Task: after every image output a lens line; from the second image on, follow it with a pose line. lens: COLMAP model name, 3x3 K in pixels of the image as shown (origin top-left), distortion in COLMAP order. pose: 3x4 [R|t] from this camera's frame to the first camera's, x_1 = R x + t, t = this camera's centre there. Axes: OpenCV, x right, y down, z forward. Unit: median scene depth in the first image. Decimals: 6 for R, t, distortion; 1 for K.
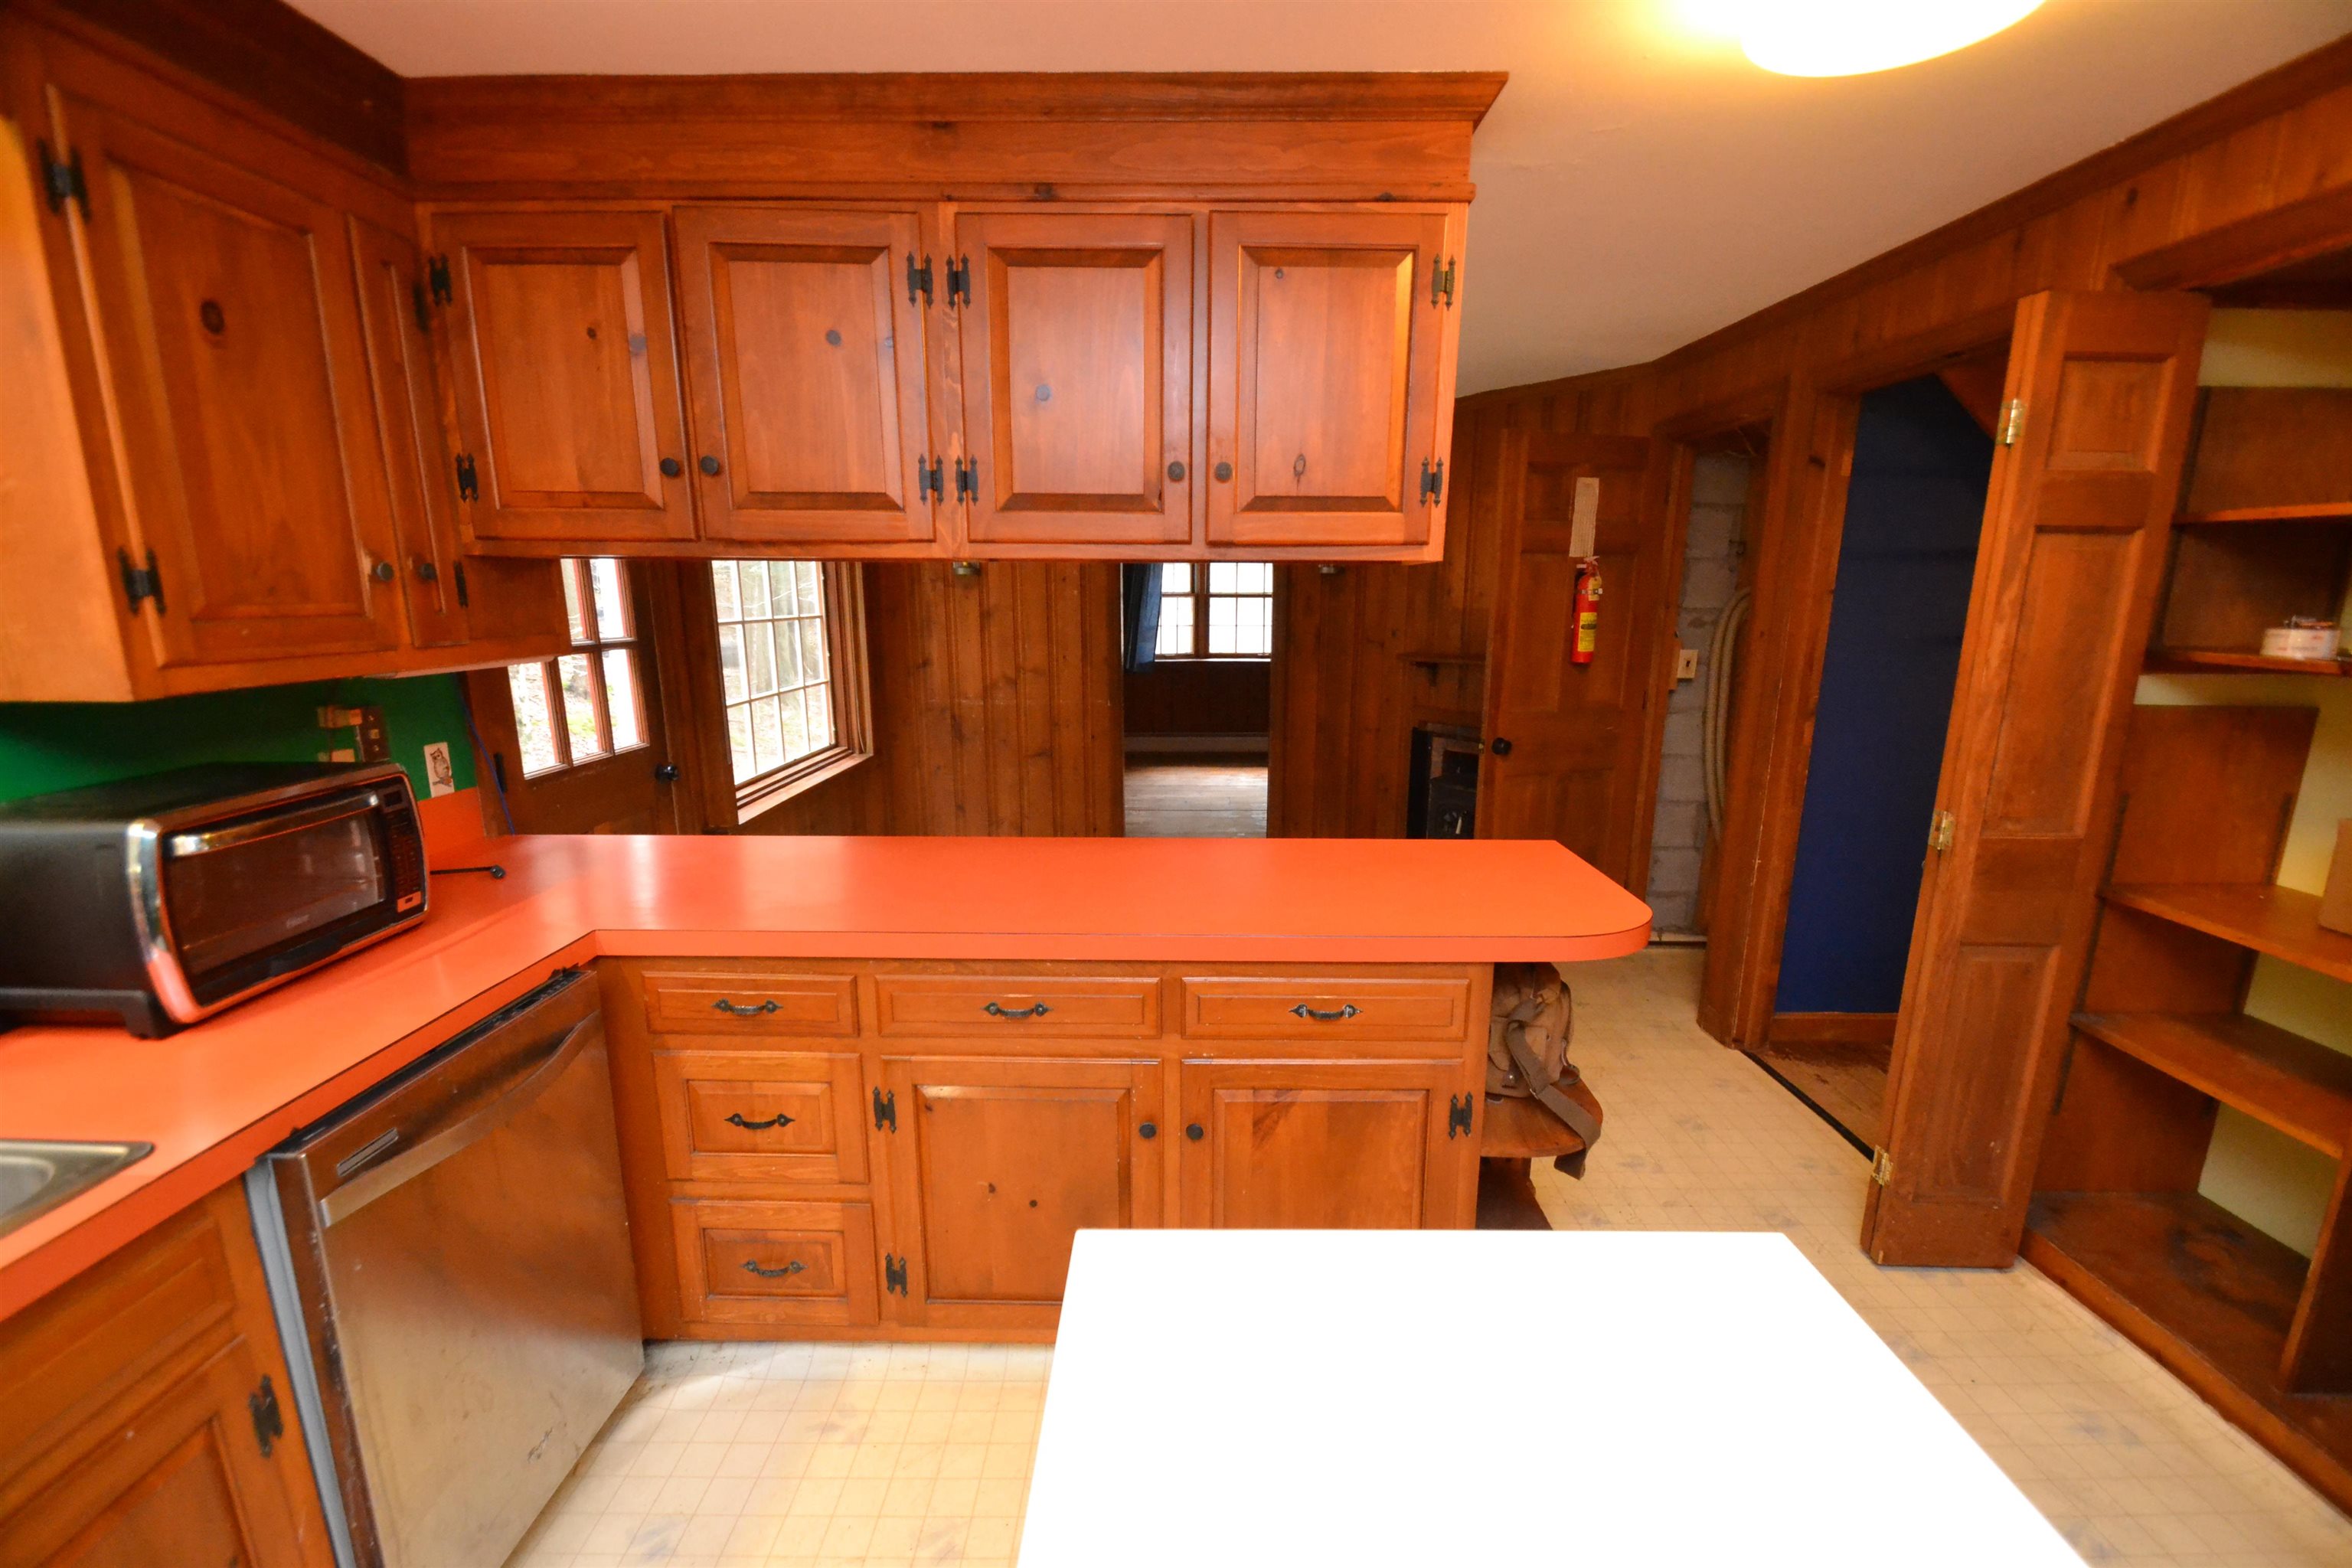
lens RADIAL K [[1045.4, 0, 1177.8], [0, 1045.4, 840.7], [0, 0, 1]] dist [0.020115, -0.020242]
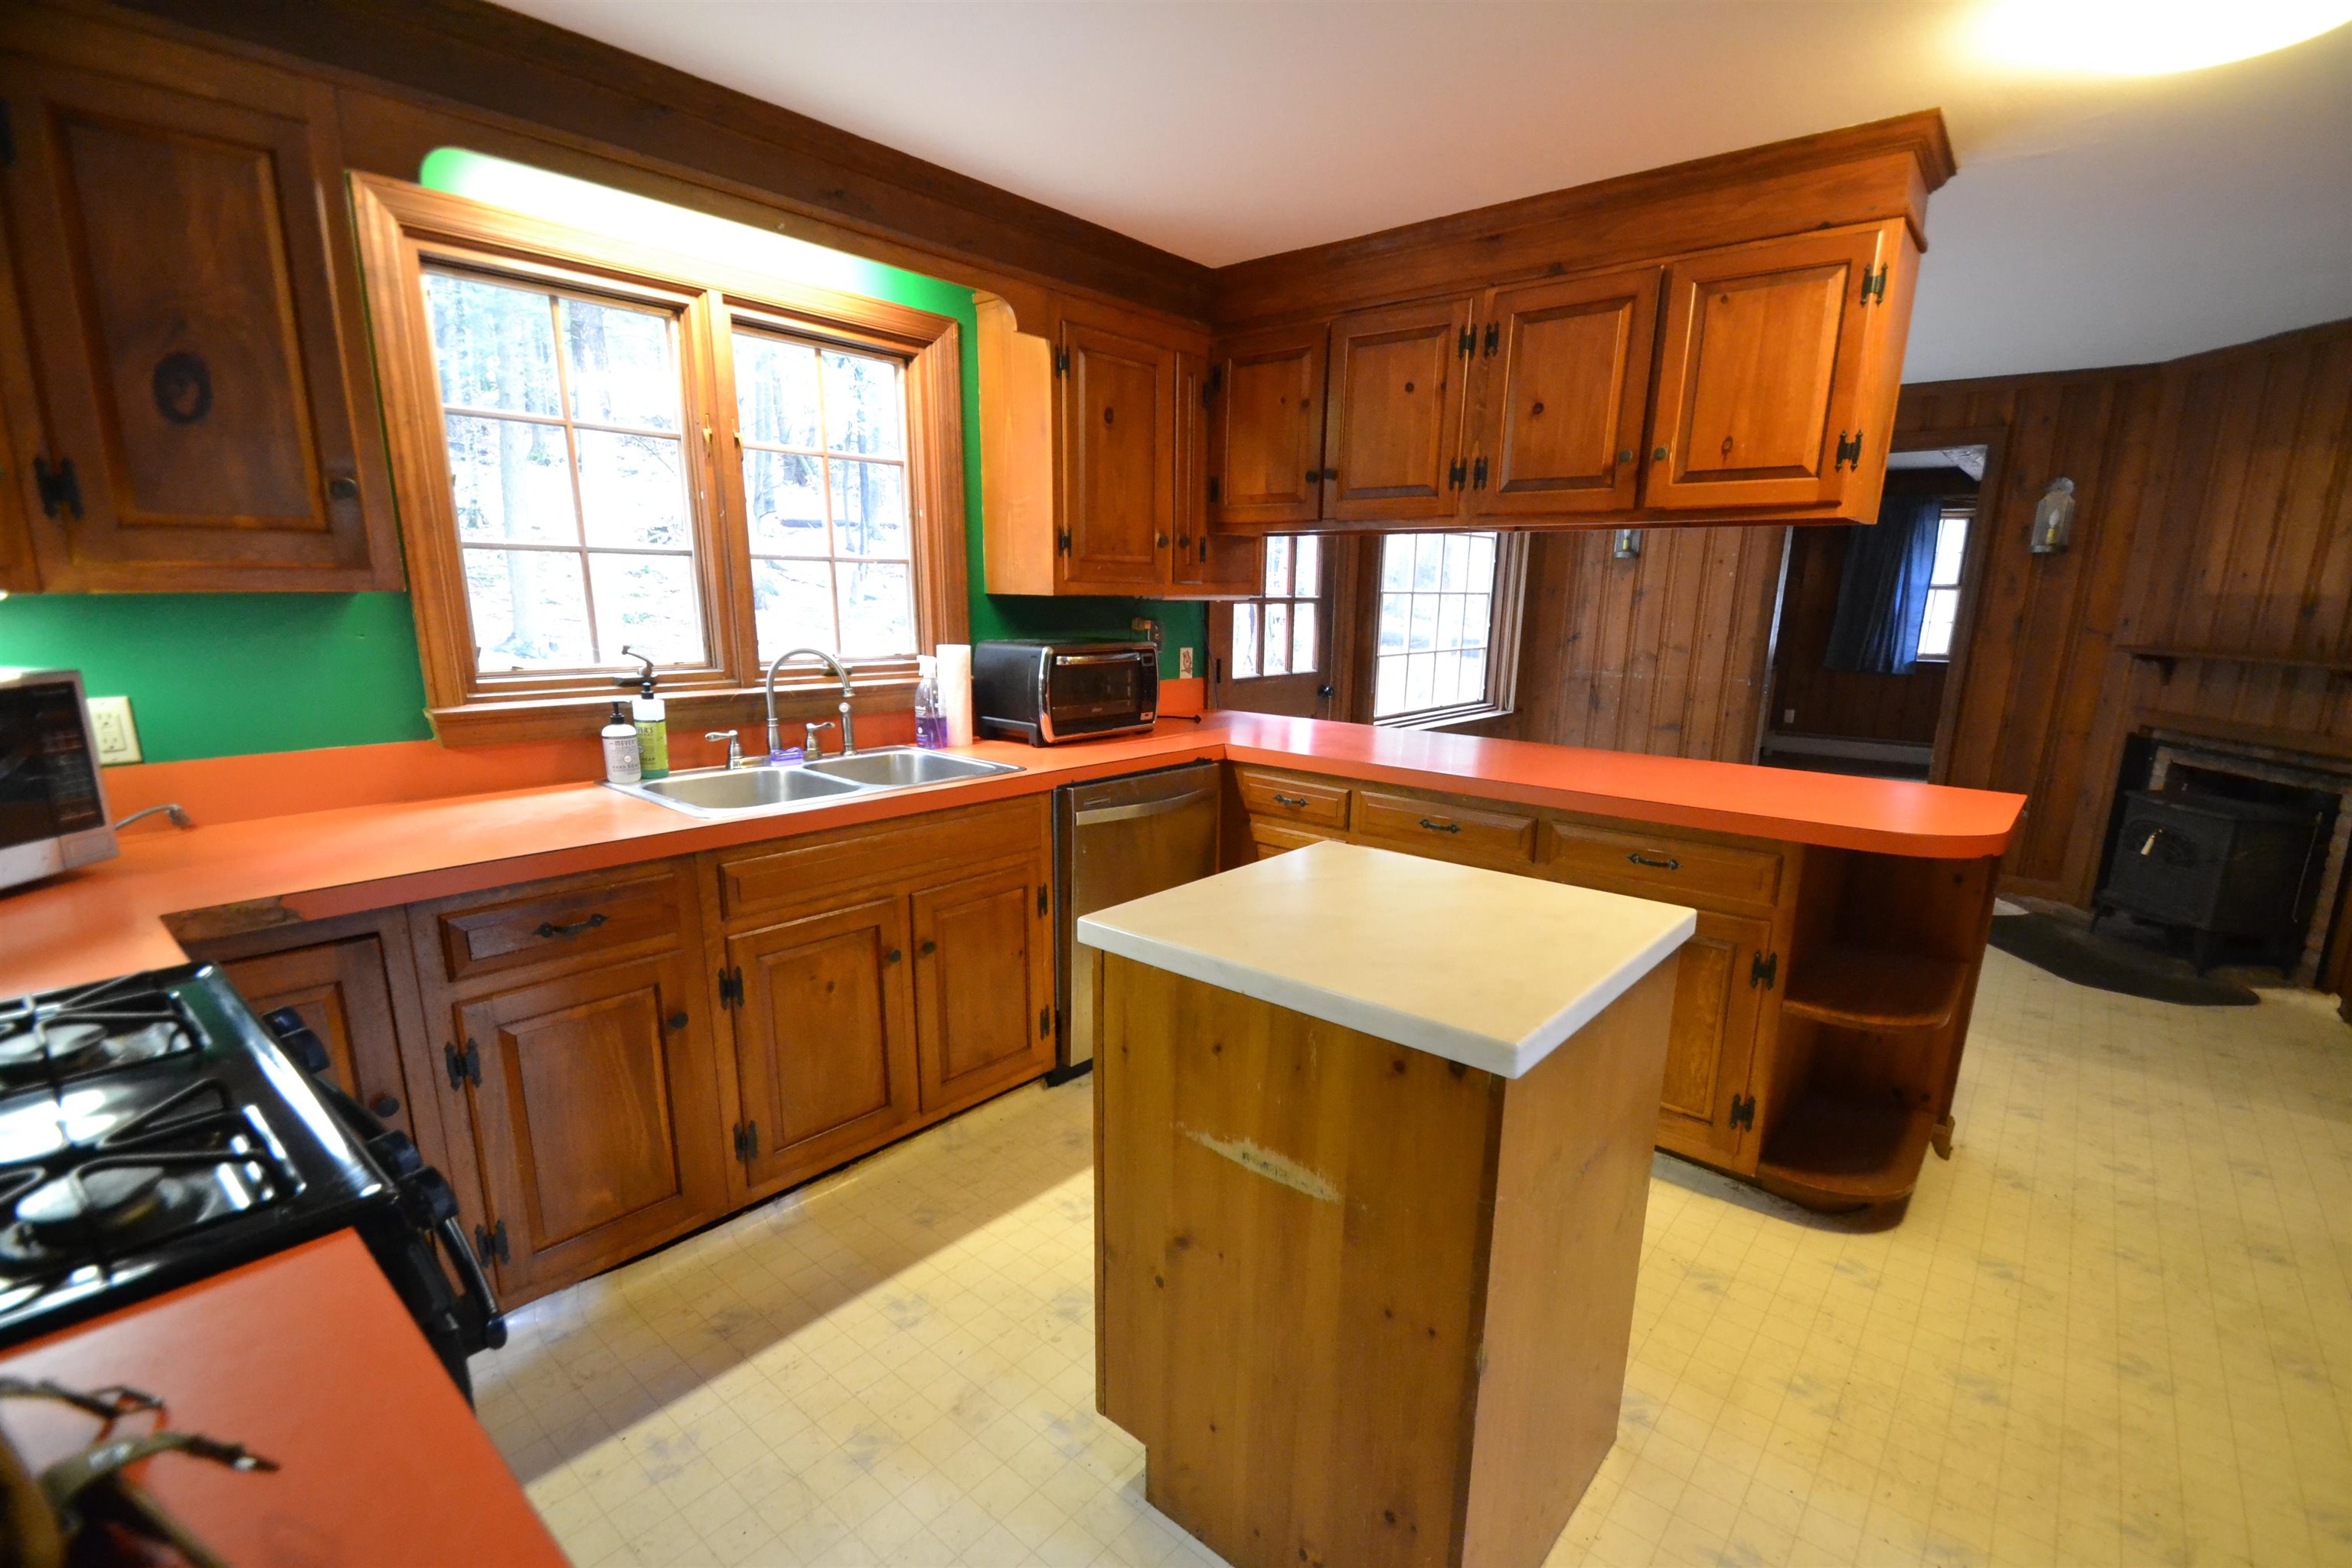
lens RADIAL K [[1045.4, 0, 1177.8], [0, 1045.4, 840.7], [0, 0, 1]] dist [0.020115, -0.020242]
pose [[0.765023, 0.159489, -0.623942, 0.389726], [-0.161273, 0.985423, 0.054150, 0.125555], [0.623483, 0.059199, 0.779592, -0.313167]]
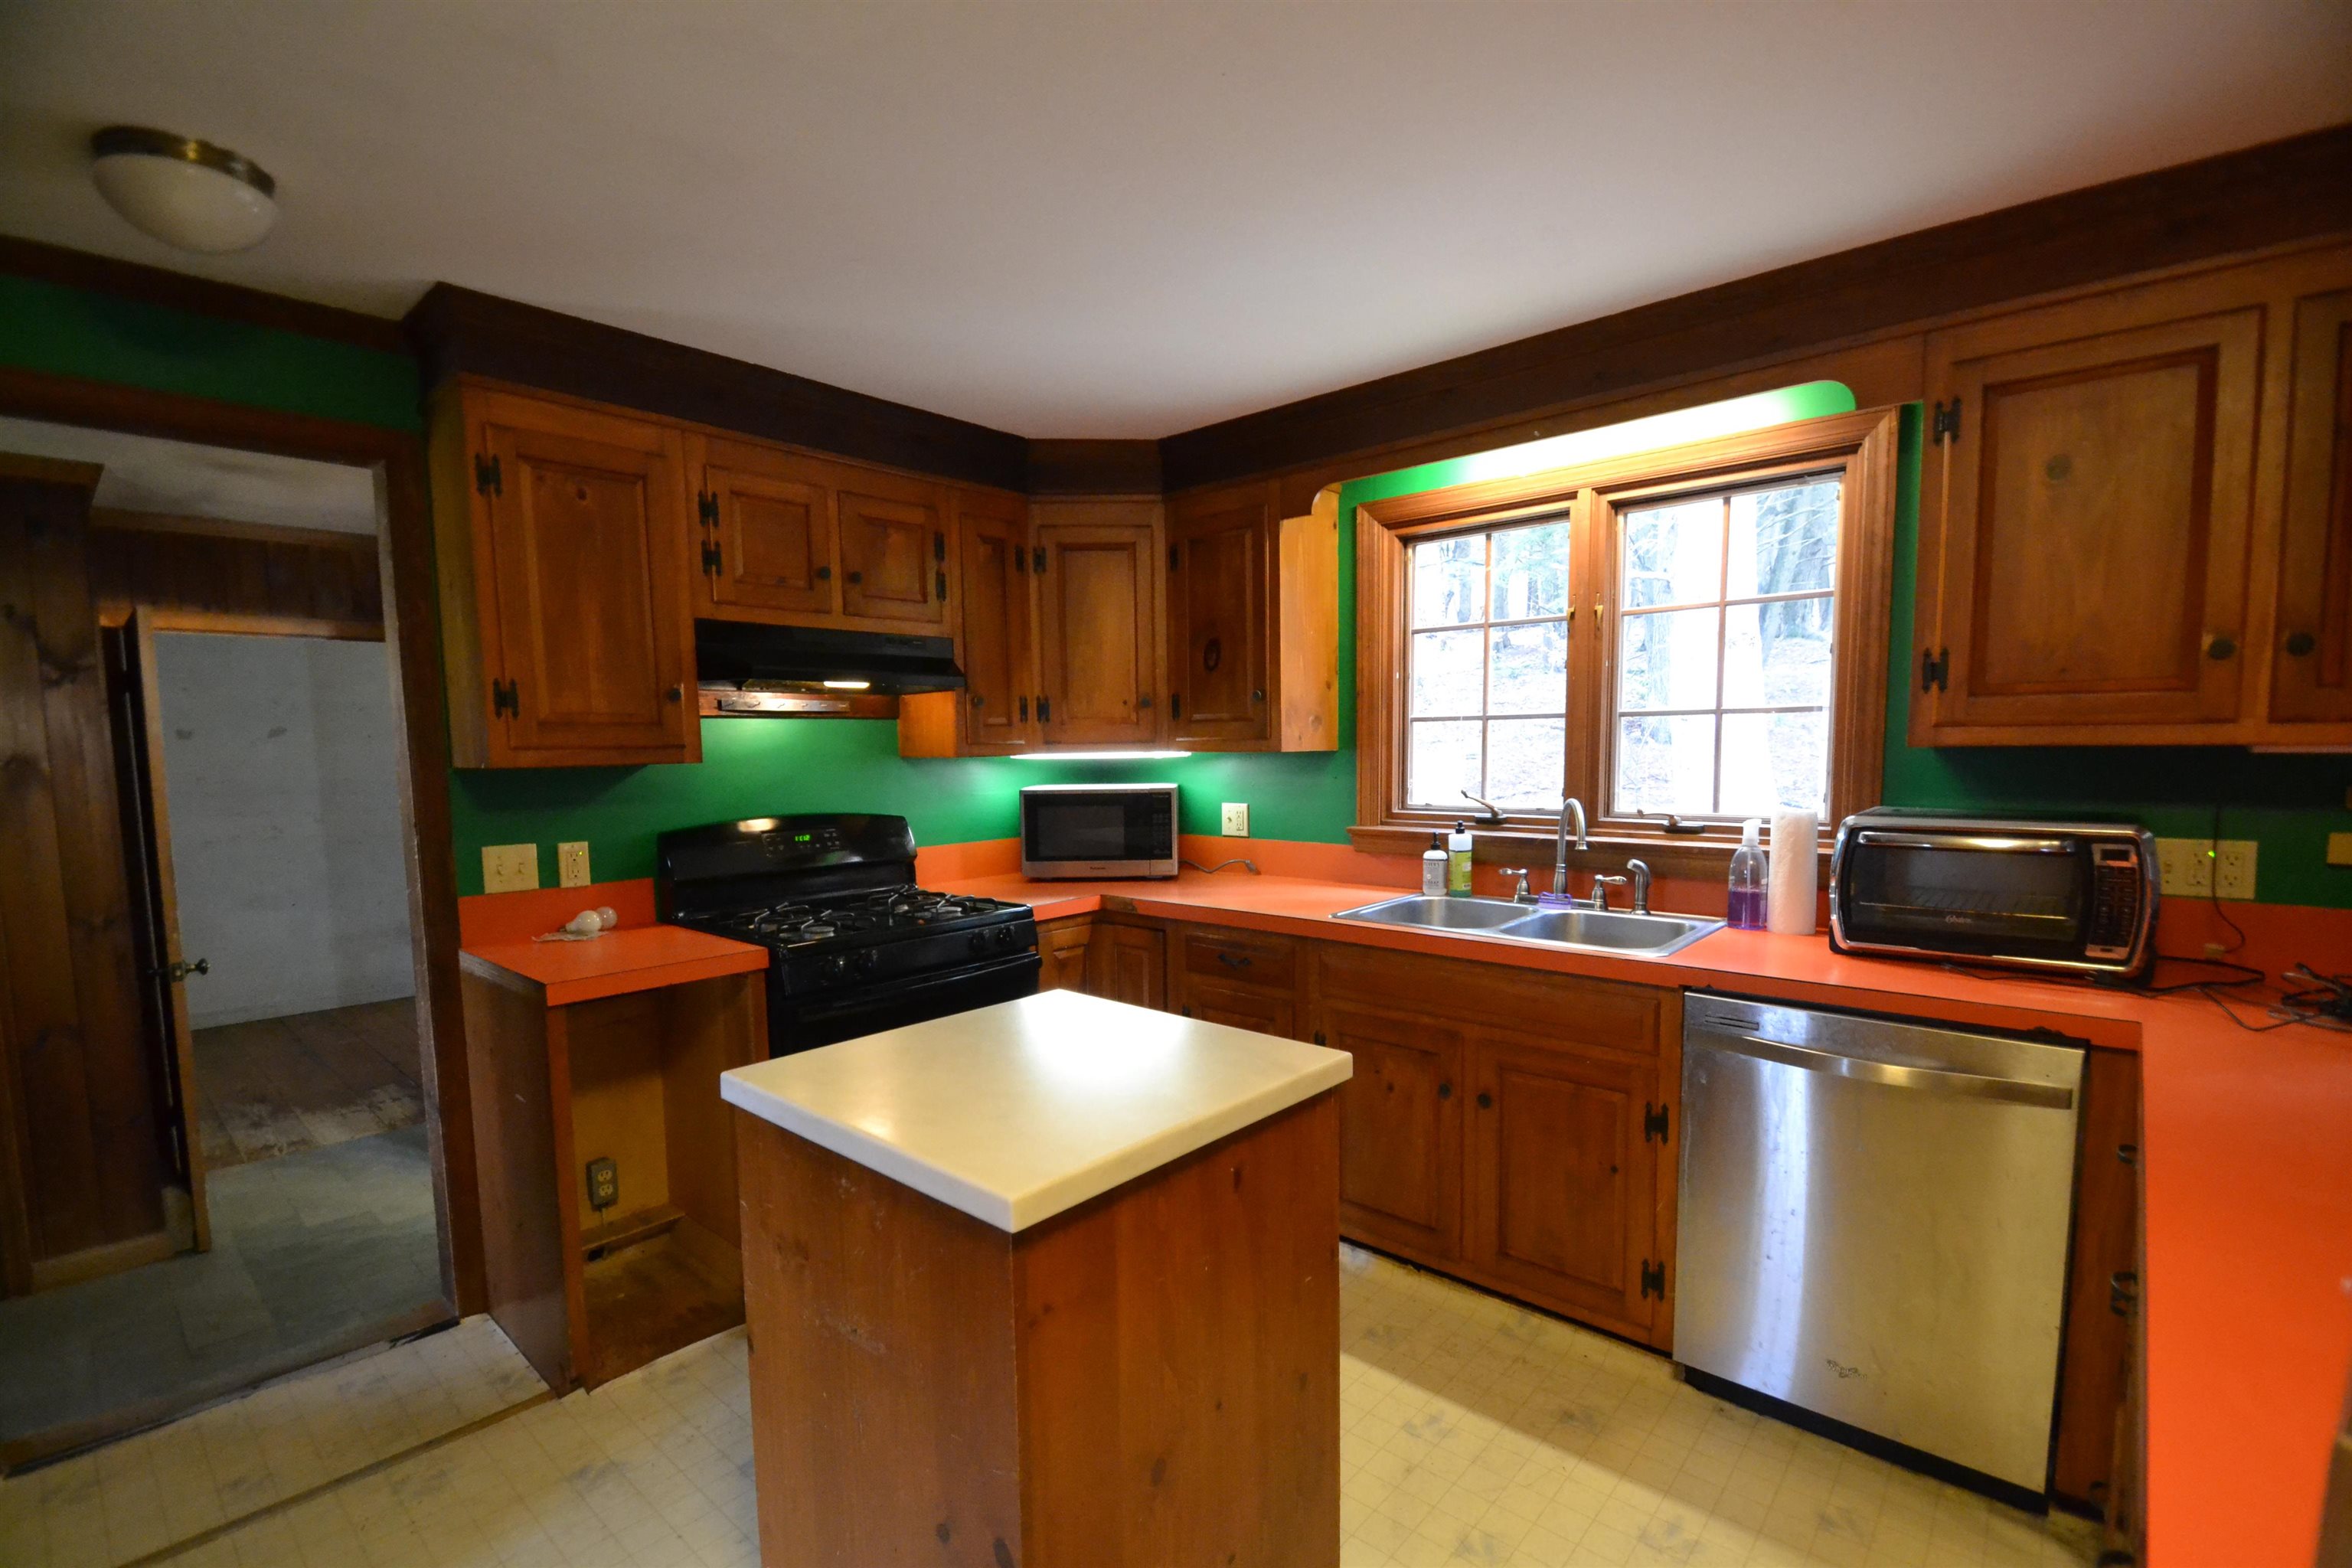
lens RADIAL K [[1045.4, 0, 1177.8], [0, 1045.4, 840.7], [0, 0, 1]] dist [0.020115, -0.020242]
pose [[-0.661425, 0.074469, -0.746305, 0.513159], [-0.164080, 0.956587, 0.240871, -0.112136], [0.731843, 0.281772, -0.620492, 0.689834]]
